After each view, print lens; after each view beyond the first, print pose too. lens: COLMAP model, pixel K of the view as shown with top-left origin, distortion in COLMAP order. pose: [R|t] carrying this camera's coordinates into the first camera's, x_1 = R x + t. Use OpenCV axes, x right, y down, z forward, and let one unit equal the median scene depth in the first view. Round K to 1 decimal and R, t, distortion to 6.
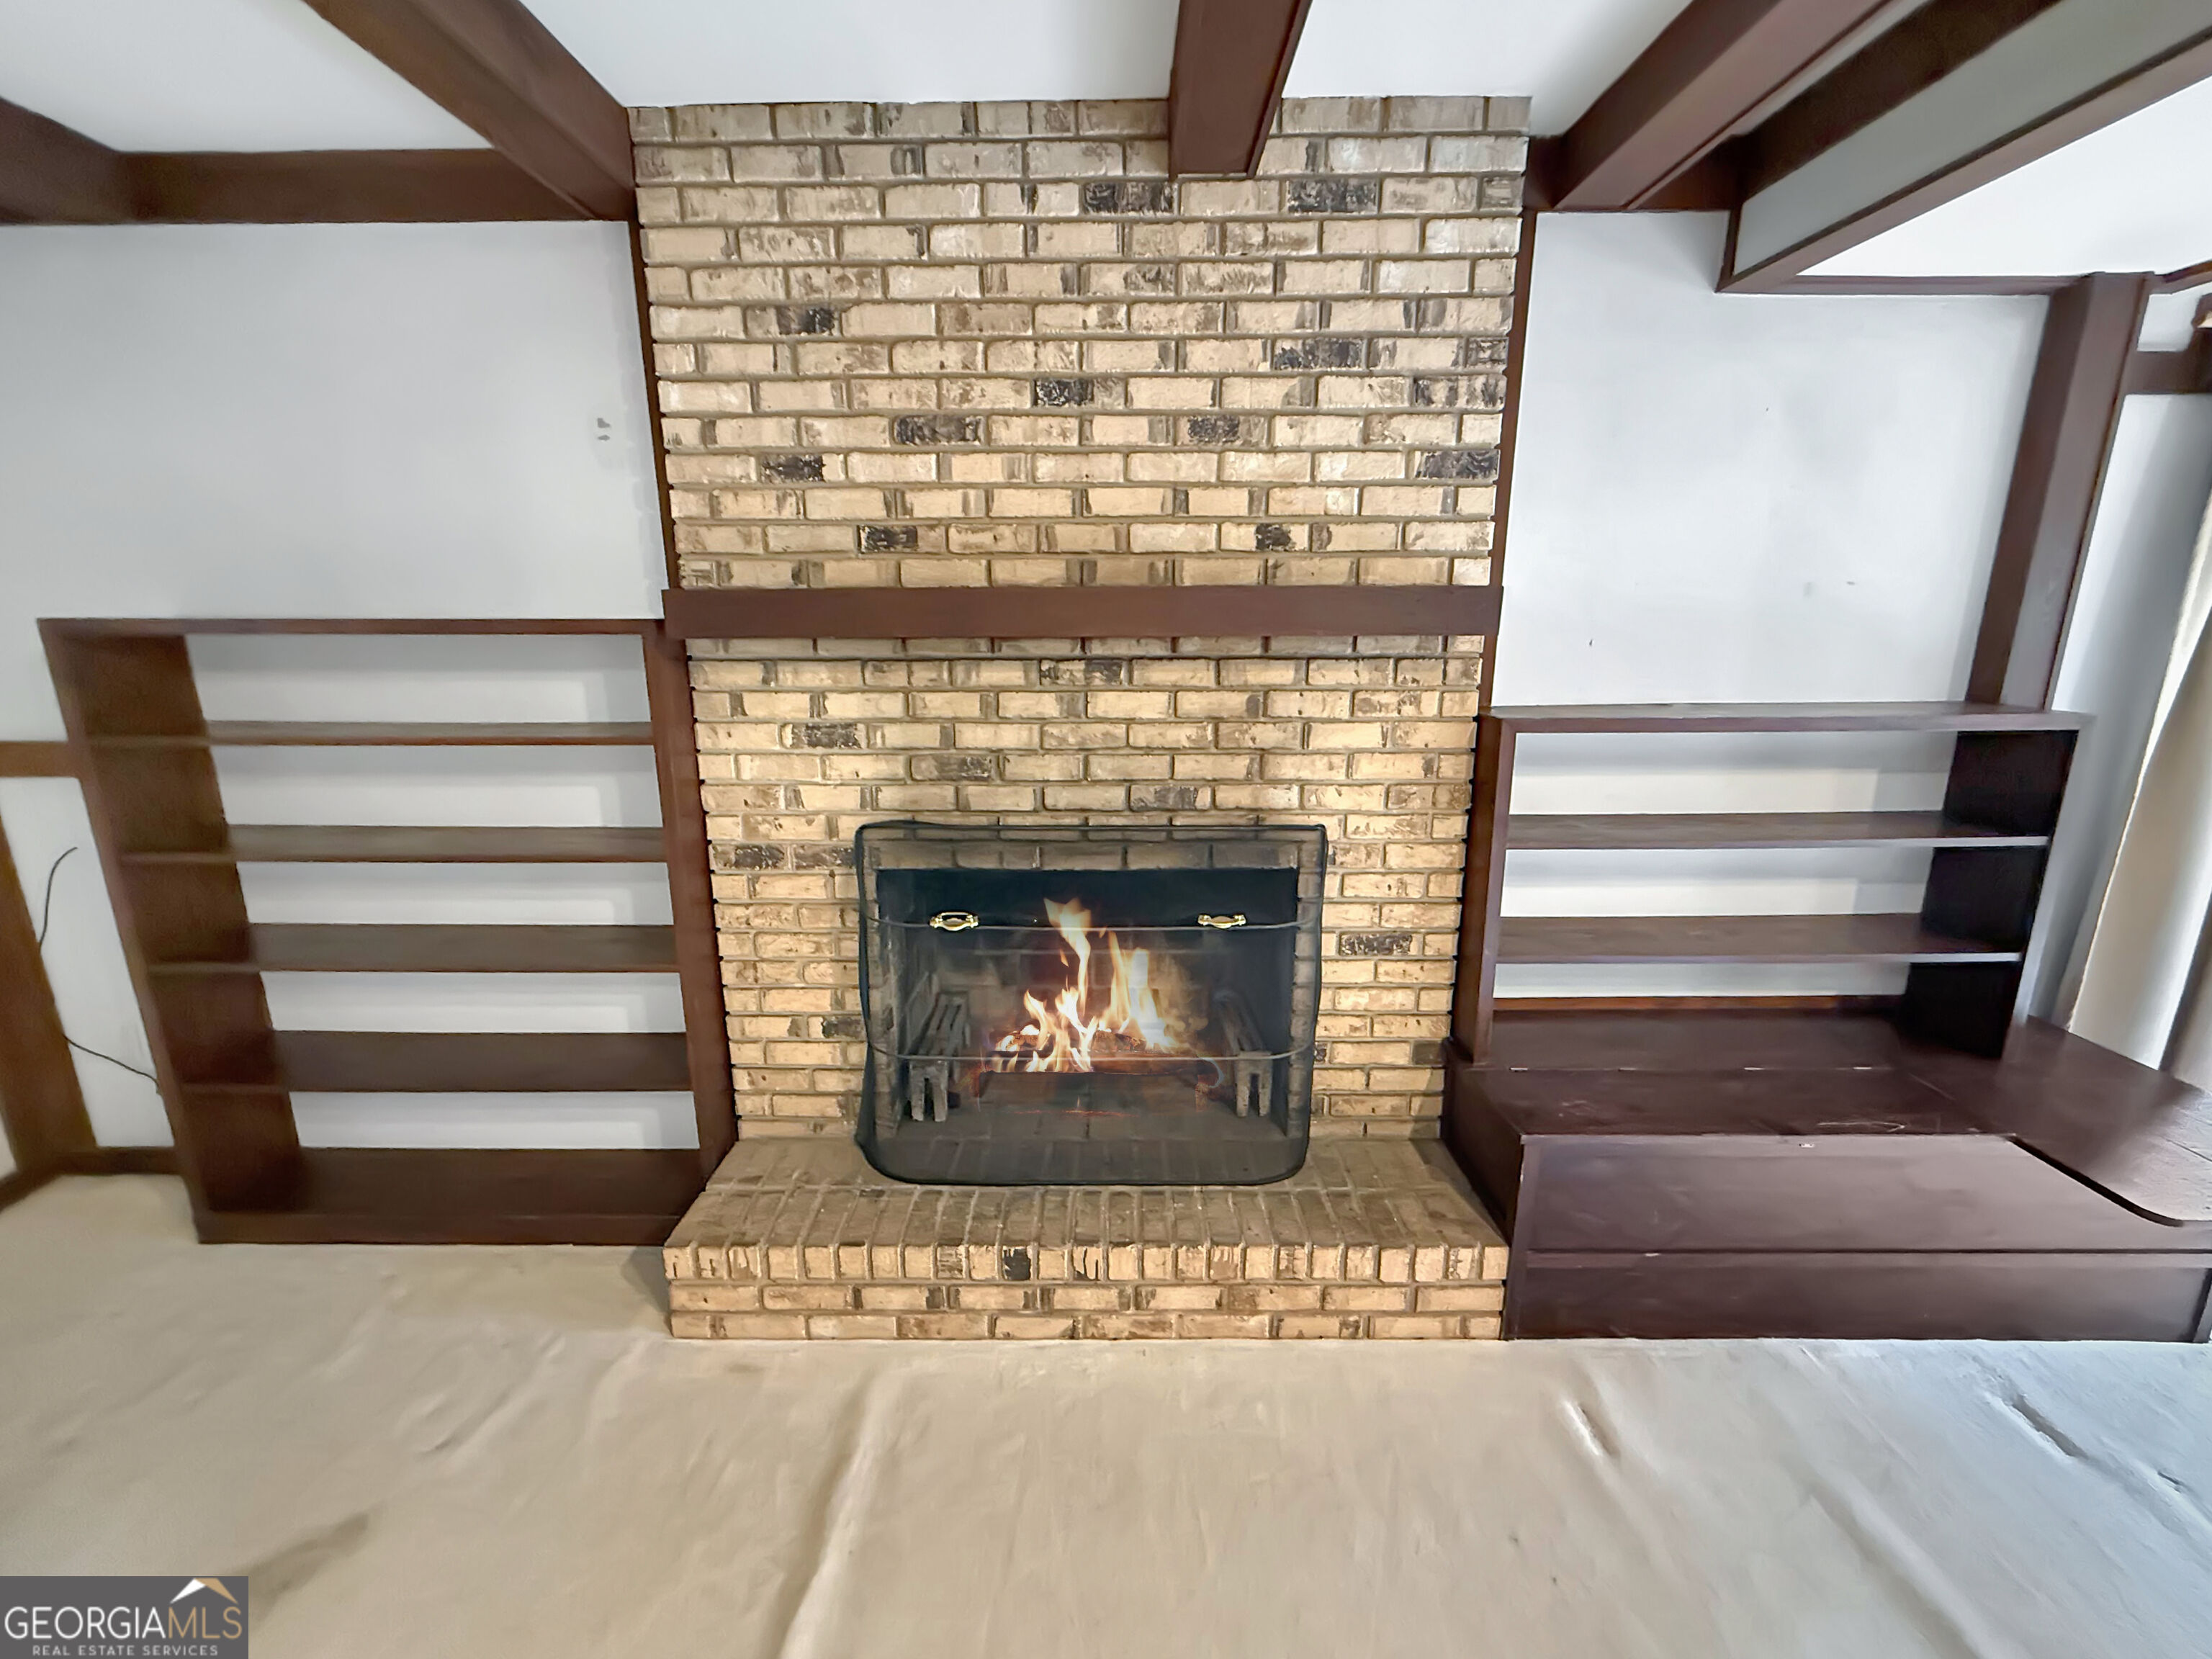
lens RADIAL K [[930.6, 0, 1106.0], [0, 930.6, 829.5], [0, 0, 1]] dist [-0.000051, -0.002767]
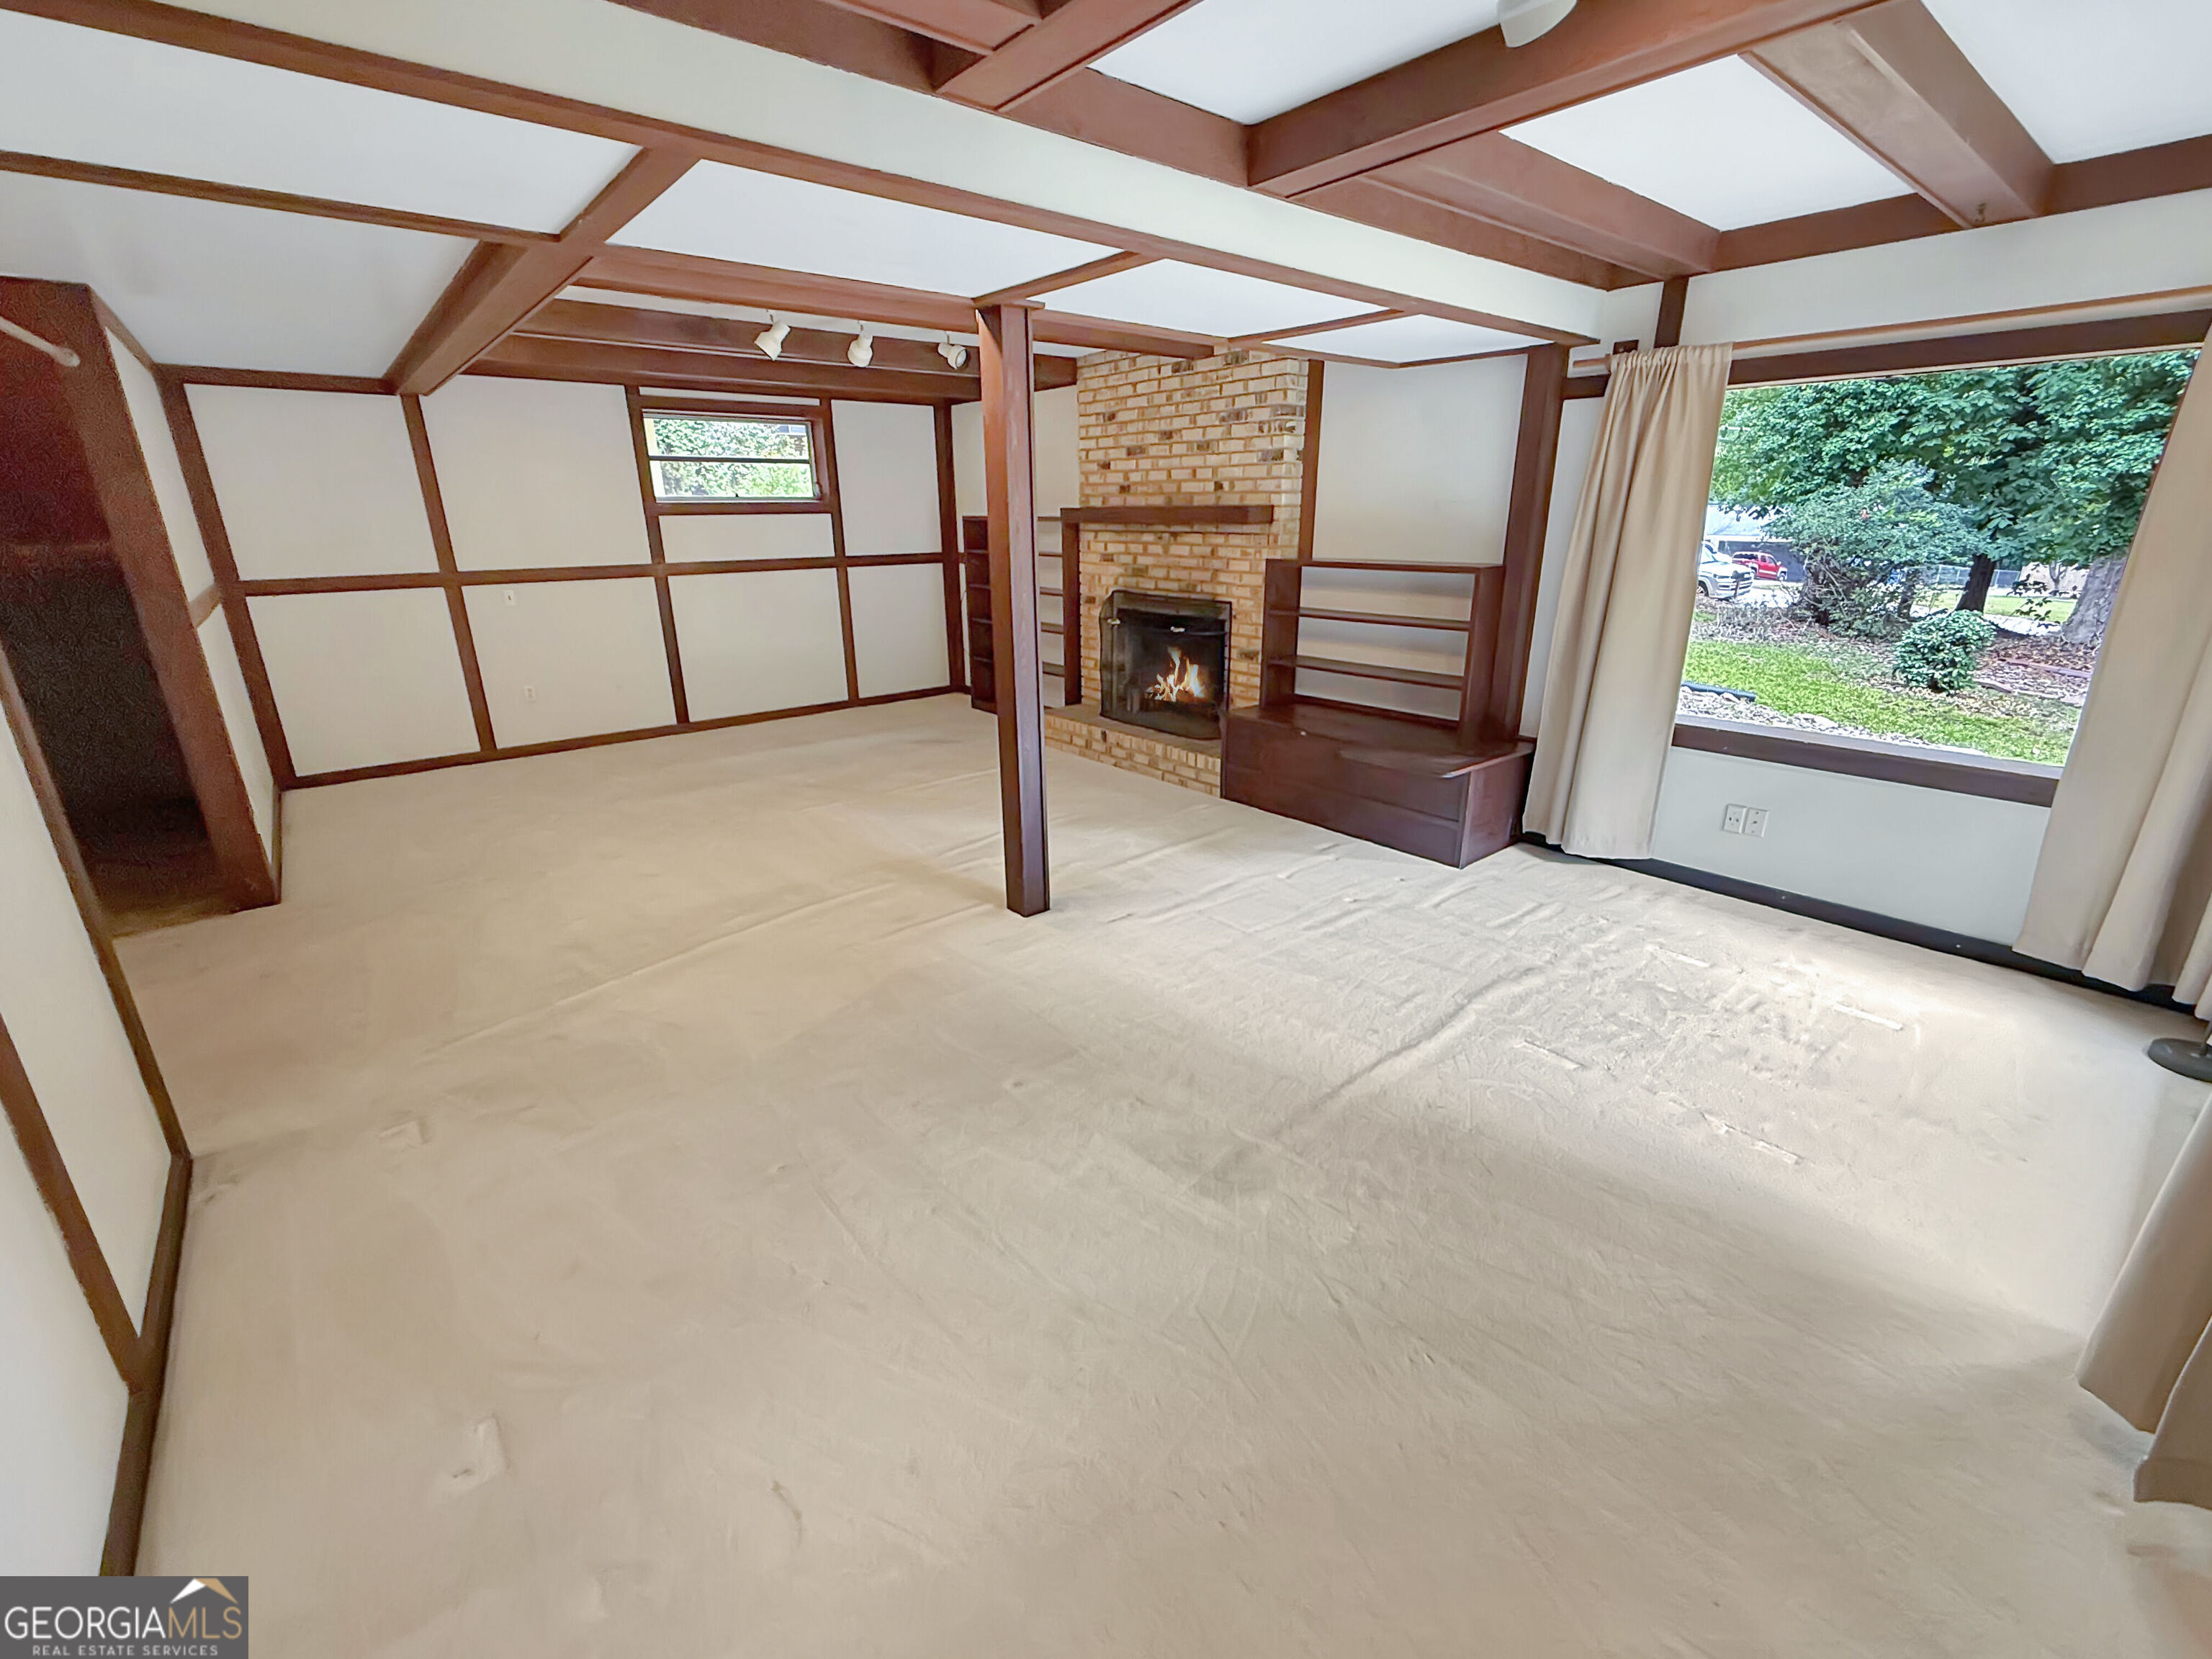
lens RADIAL K [[930.6, 0, 1106.0], [0, 930.6, 829.5], [0, 0, 1]] dist [-0.000051, -0.002767]
pose [[0.648935, 0.247287, -0.719536, 2.124294], [-0.178028, 0.968806, 0.172396, 0.234999], [0.739722, 0.016224, 0.672717, -1.012134]]
